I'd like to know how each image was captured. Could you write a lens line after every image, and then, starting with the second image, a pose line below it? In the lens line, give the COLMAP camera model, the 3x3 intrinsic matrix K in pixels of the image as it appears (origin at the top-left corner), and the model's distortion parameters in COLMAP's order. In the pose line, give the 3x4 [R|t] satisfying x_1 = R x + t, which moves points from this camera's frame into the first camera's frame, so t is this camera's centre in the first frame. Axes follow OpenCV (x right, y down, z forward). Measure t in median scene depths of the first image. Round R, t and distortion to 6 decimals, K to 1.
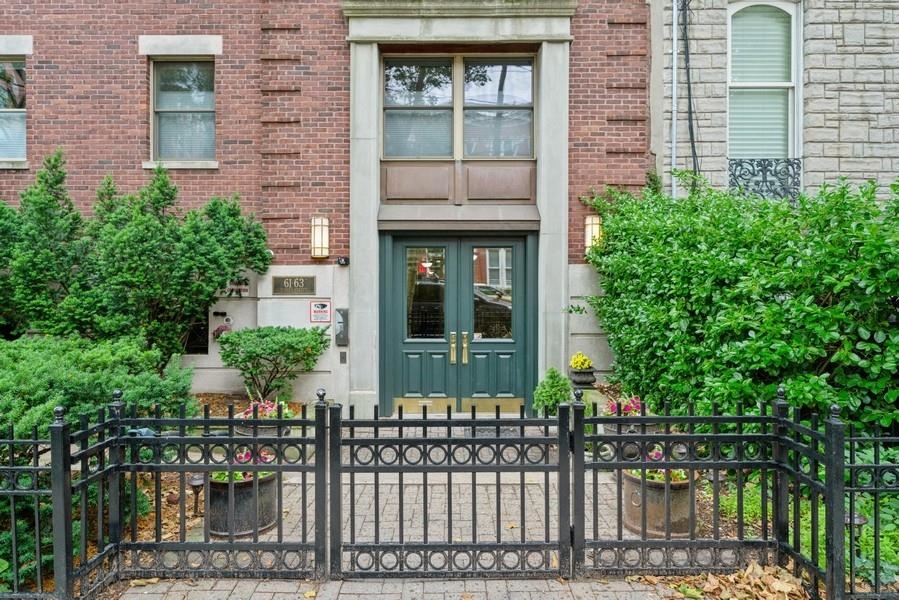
lens RADIAL K [[545.6, 0, 448.8], [0, 545.6, 297.7], [0, 0, 1]] dist [-0.001928, -0.000727]
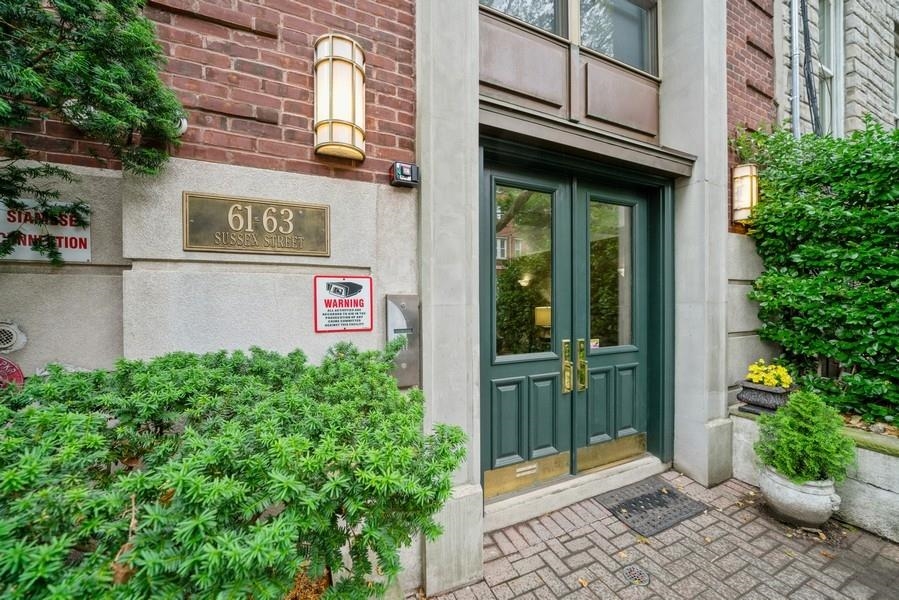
lens RADIAL K [[332.1, 0, 450.4], [0, 332.1, 305.7], [0, 0, 1]] dist [-0.008972, 0.000168]
pose [[0.911191, -0.007962, 0.411906, -0.261032], [0.009971, 0.999947, -0.002728, 0.028324], [-0.411862, 0.006592, 0.911222, 0.760817]]
